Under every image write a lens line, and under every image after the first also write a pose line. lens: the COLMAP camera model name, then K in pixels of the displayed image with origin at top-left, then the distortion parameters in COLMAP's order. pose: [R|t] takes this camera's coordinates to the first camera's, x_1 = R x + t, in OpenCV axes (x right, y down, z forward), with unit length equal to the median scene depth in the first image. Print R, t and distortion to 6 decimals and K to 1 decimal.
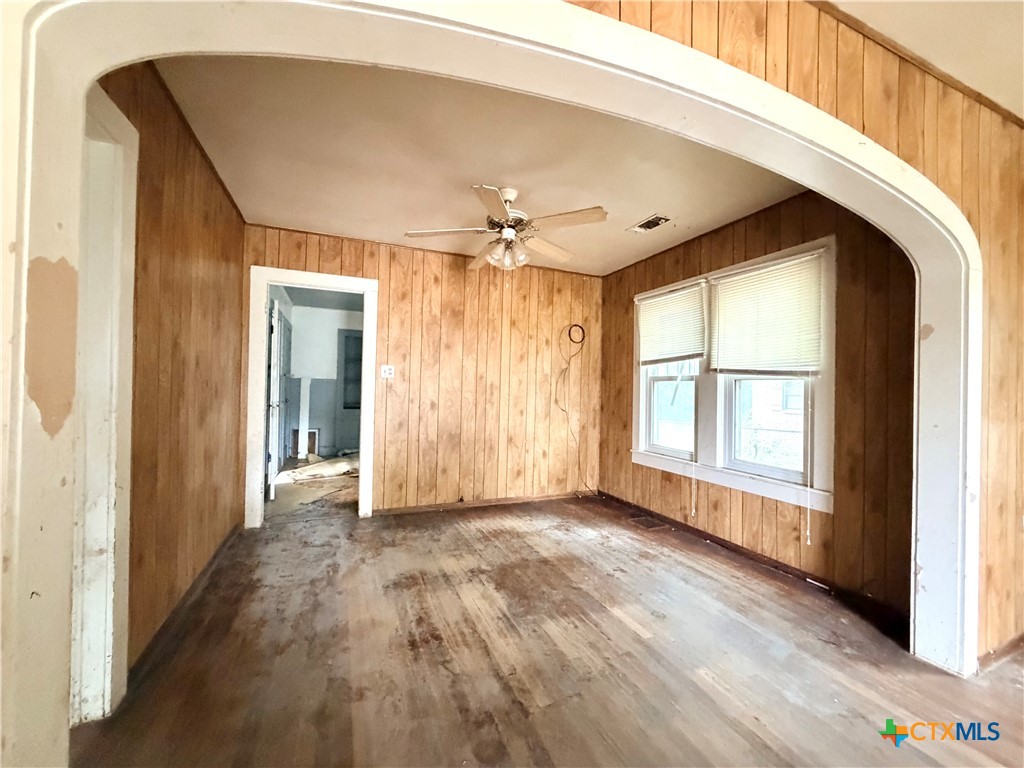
lens RADIAL K [[401.4, 0, 510.8], [0, 401.4, 384.9], [0, 0, 1]] dist [-0.001367, -0.000172]
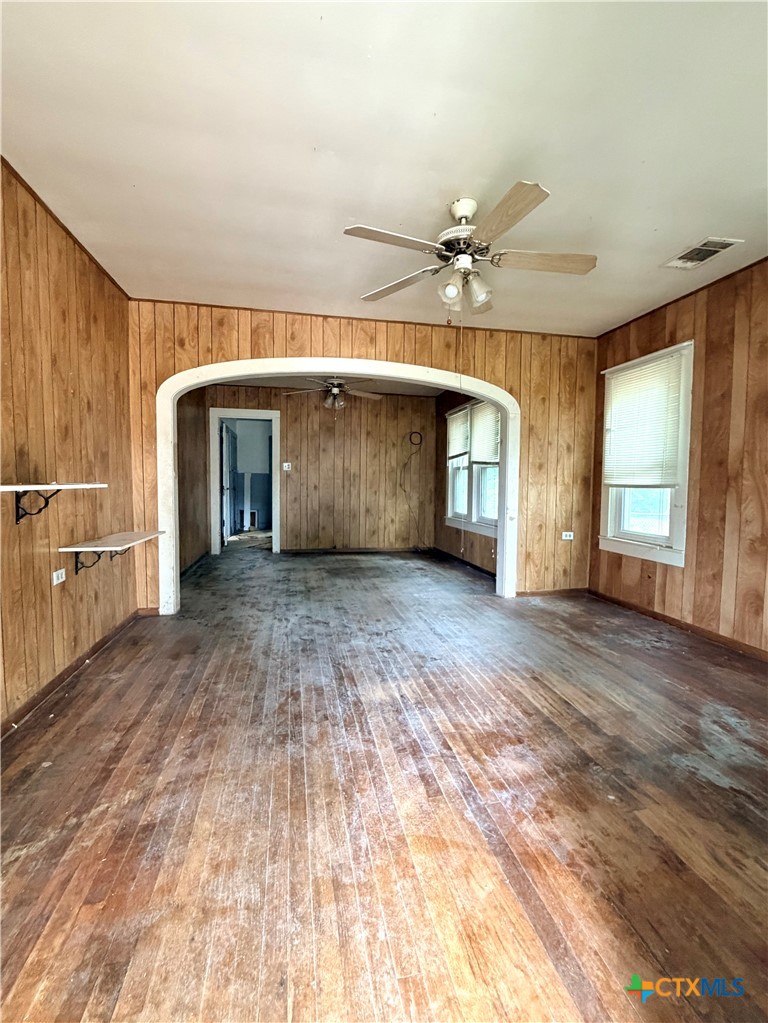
lens RADIAL K [[414.1, 0, 380.7], [0, 414.1, 502.5], [0, 0, 1]] dist [0.012958, 0.000074]
pose [[0.982587, -0.001050, -0.185798, 0.349646], [0.011015, 0.998554, 0.052609, 0.025805], [0.185475, -0.053739, 0.981178, -0.546064]]
